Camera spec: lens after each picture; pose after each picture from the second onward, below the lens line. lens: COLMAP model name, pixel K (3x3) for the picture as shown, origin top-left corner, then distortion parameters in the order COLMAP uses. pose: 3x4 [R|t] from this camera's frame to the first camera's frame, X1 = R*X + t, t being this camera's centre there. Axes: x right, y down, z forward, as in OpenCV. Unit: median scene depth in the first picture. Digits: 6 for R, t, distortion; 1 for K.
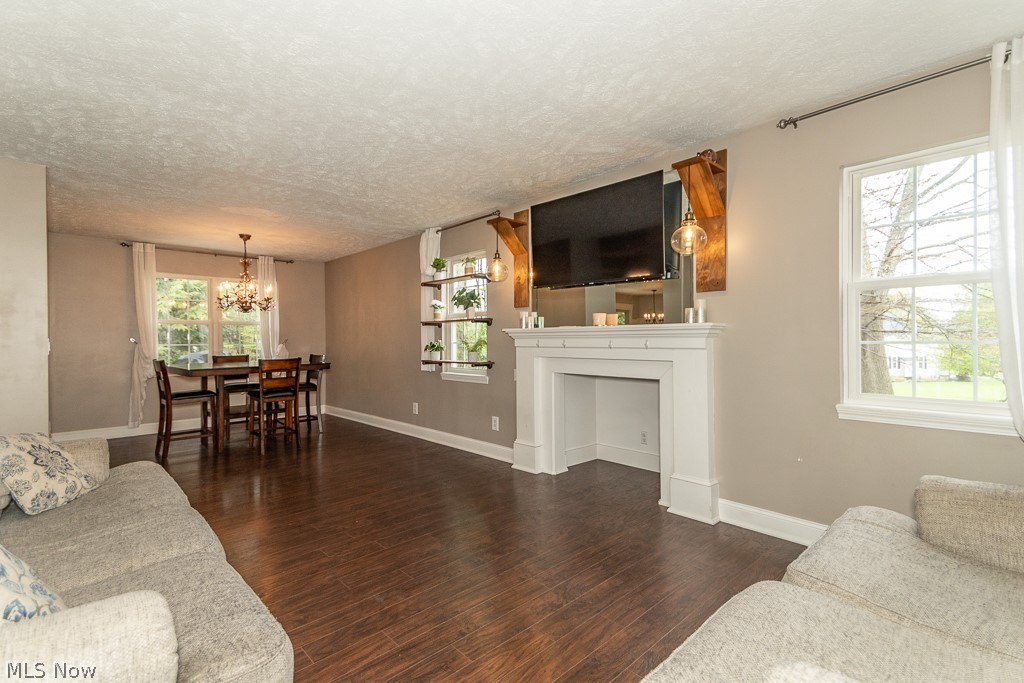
lens RADIAL K [[466.9, 0, 531.1], [0, 466.9, 341.0], [0, 0, 1]] dist [0.002505, 0.000045]
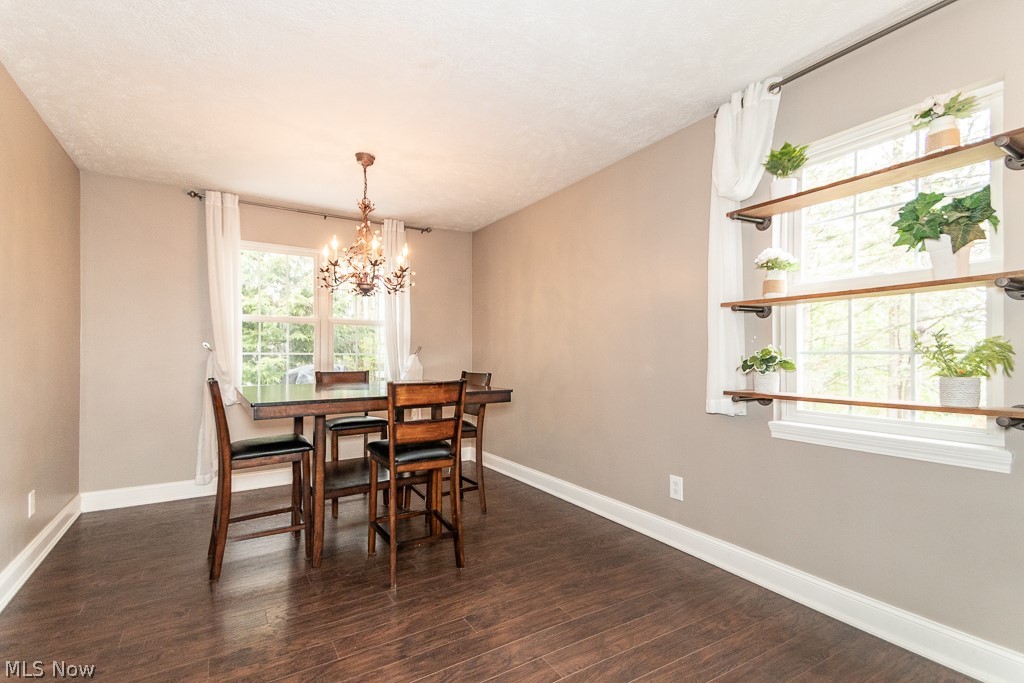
lens RADIAL K [[472.6, 0, 517.0], [0, 472.6, 351.4], [0, 0, 1]] dist [0.027259, -0.000227]
pose [[0.971607, 0.005683, -0.236532, -0.321666], [-0.008222, 0.999919, -0.009751, 0.010172], [0.236458, 0.011419, 0.971575, 0.528826]]
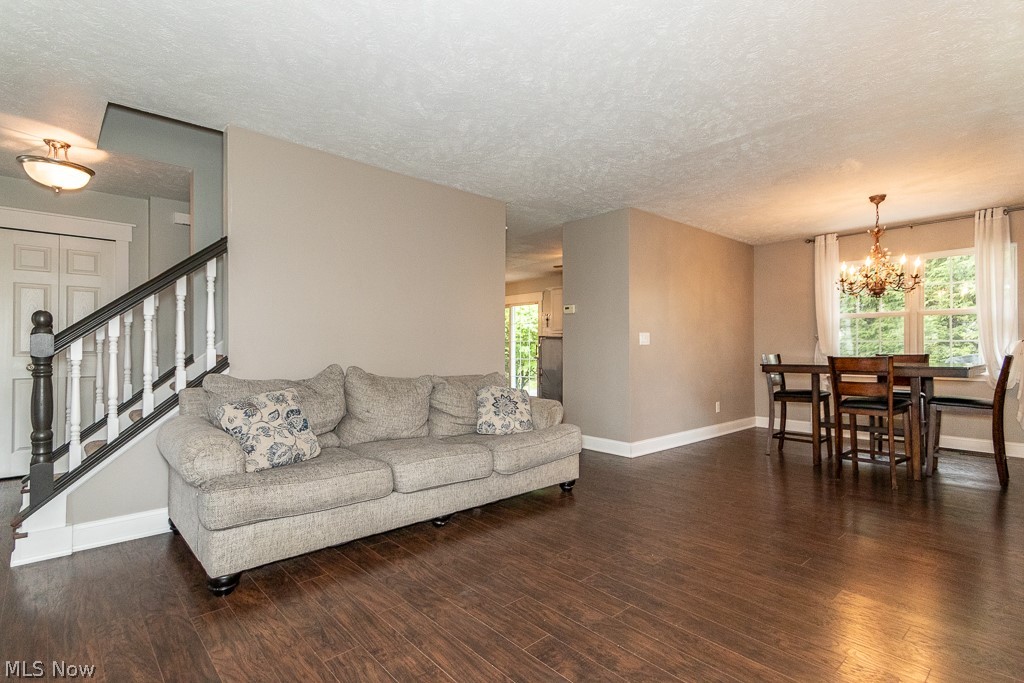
lens RADIAL K [[496.4, 0, 509.5], [0, 496.4, 346.3], [0, 0, 1]] dist [0.075469, -0.037782]
pose [[-0.064345, 0.002222, -0.997925, 0.288566], [-0.002299, 0.999995, 0.002375, 0.020095], [0.997925, 0.002447, -0.064340, 0.481855]]
